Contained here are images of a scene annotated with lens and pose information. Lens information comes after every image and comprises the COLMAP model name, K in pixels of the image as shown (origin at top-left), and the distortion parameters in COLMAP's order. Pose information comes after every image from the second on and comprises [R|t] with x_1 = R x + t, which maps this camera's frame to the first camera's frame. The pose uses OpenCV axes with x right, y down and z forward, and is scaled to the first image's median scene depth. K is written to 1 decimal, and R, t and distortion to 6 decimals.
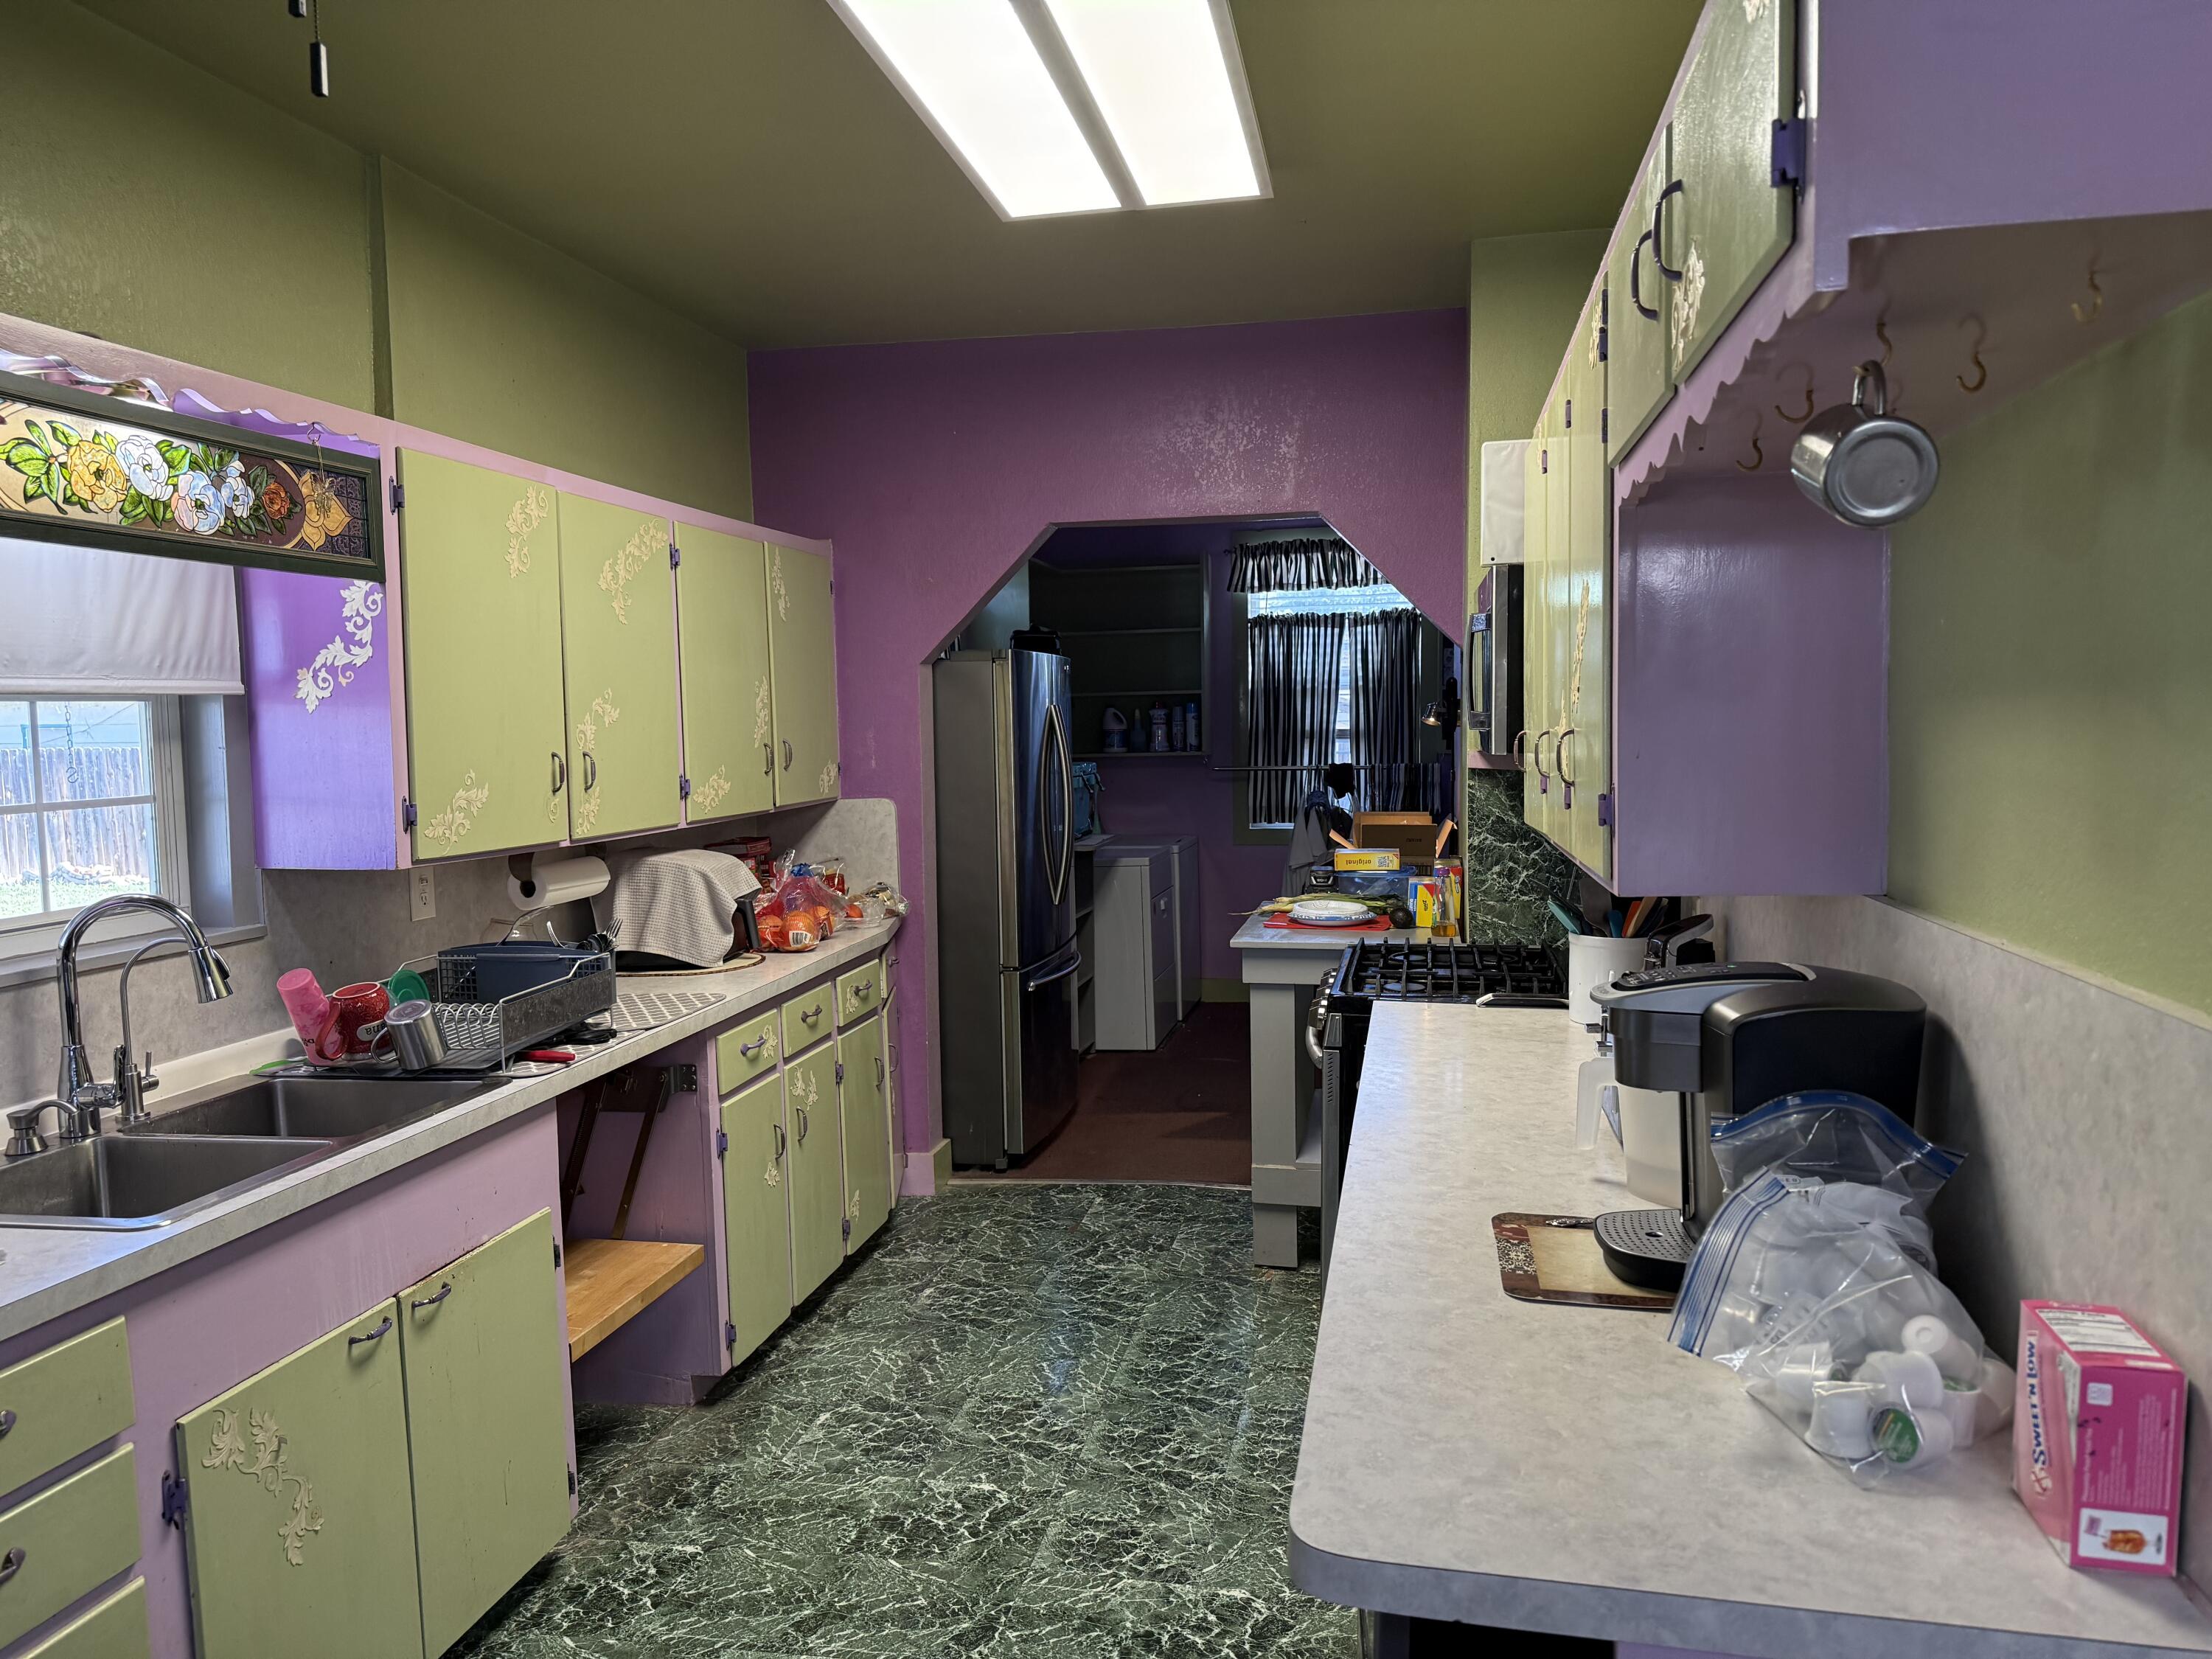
lens RADIAL K [[1554.6, 0, 1117.6], [0, 1554.6, 811.0], [0, 0, 1]] dist [0.011396, -0.021689]
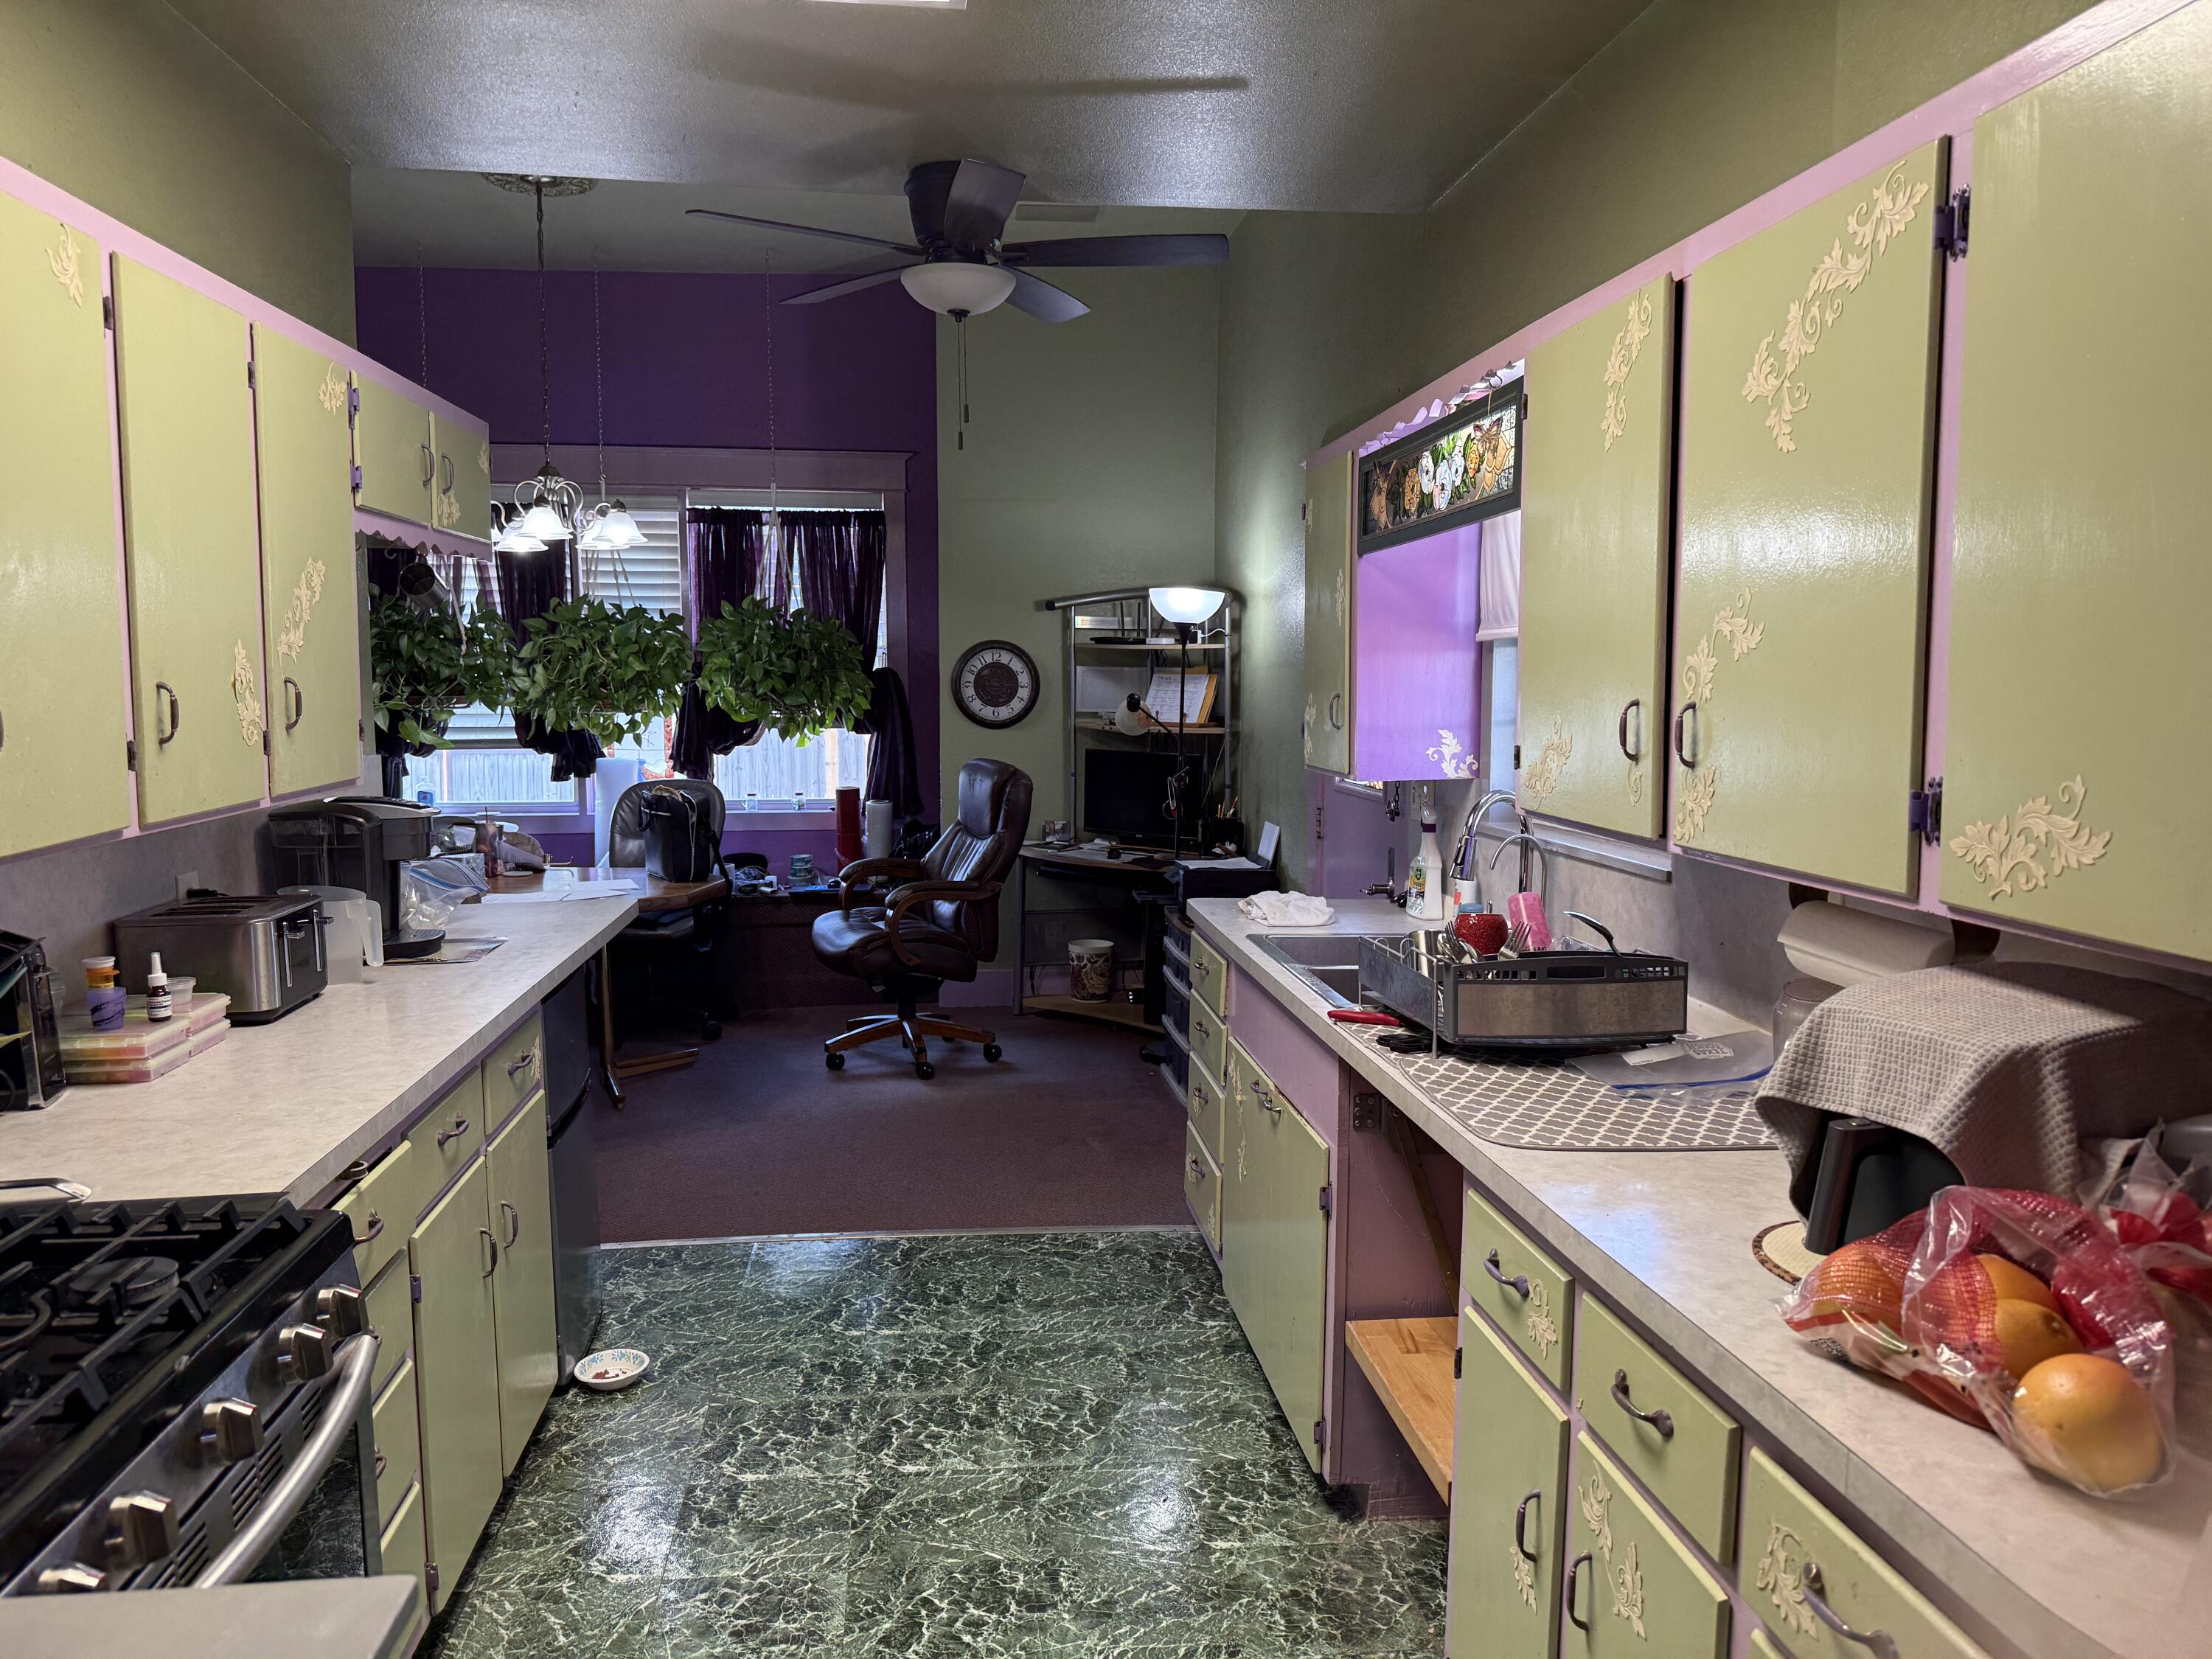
lens RADIAL K [[1554.6, 0, 1093.8], [0, 1554.6, 822.2], [0, 0, 1]] dist [0.011396, -0.021689]
pose [[-0.955196, 0.040086, -0.293247, 0.055469], [-0.006483, 0.987714, 0.156135, -0.098538], [0.295903, 0.151041, -0.943201, 1.758115]]
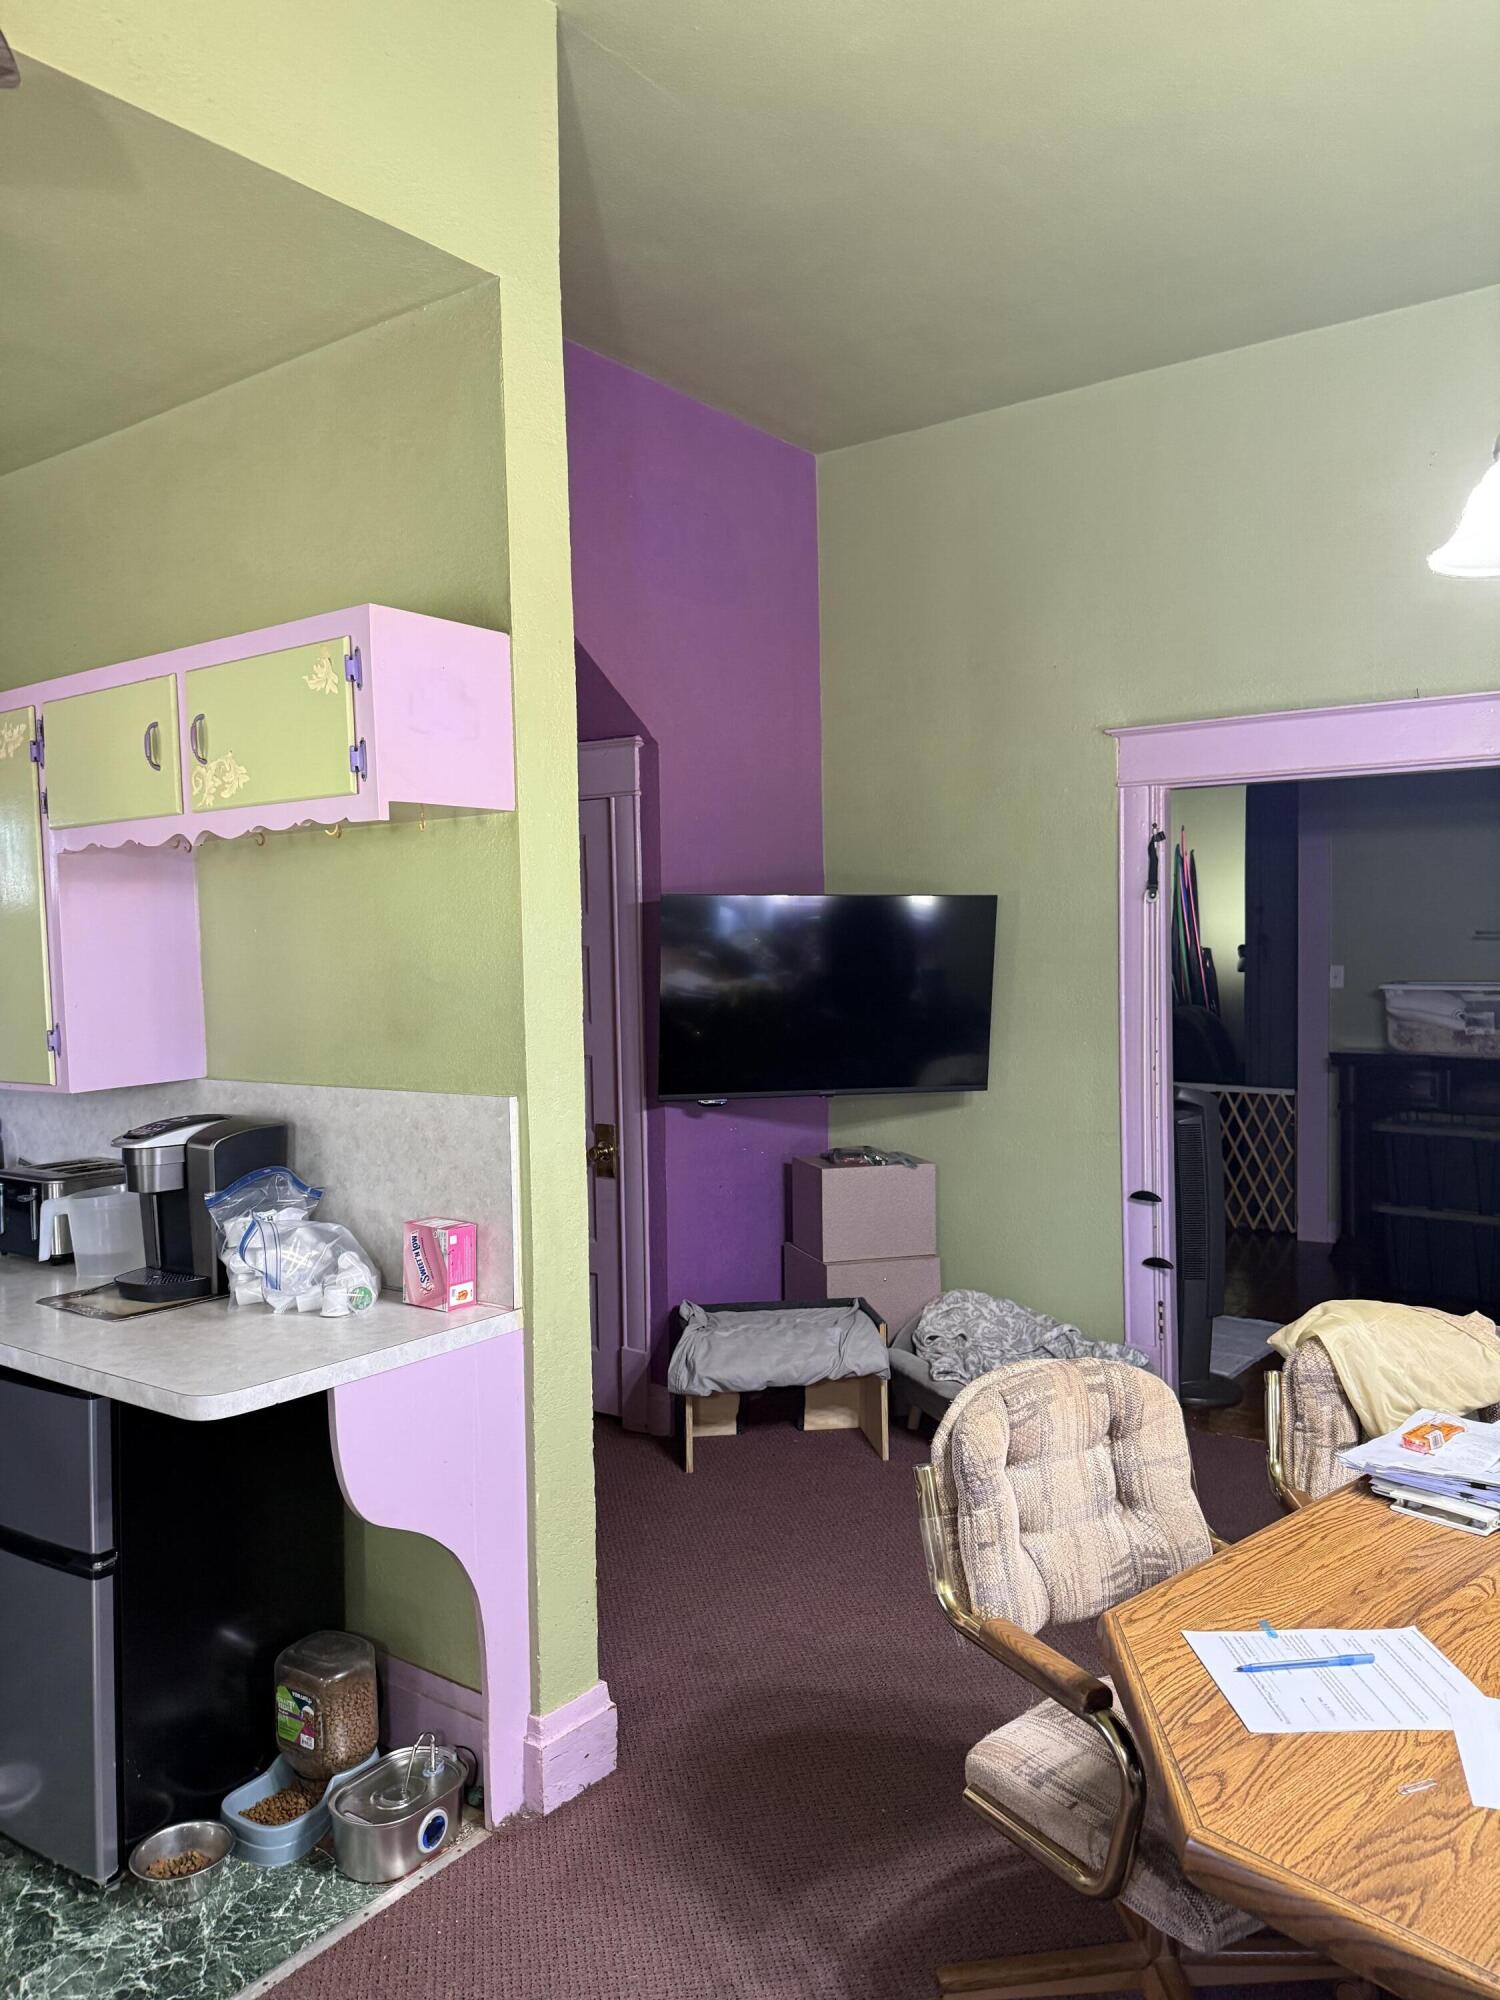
lens RADIAL K [[1405.6, 0, 750.4], [0, 1405.6, 968.1], [0, 0, 1]] dist [0.011396, -0.021689]
pose [[0.404053, -0.010353, 0.914677, -0.489479], [0.066798, 0.997600, -0.018216, -0.000373], [-0.912293, 0.068458, 0.403775, -0.160930]]
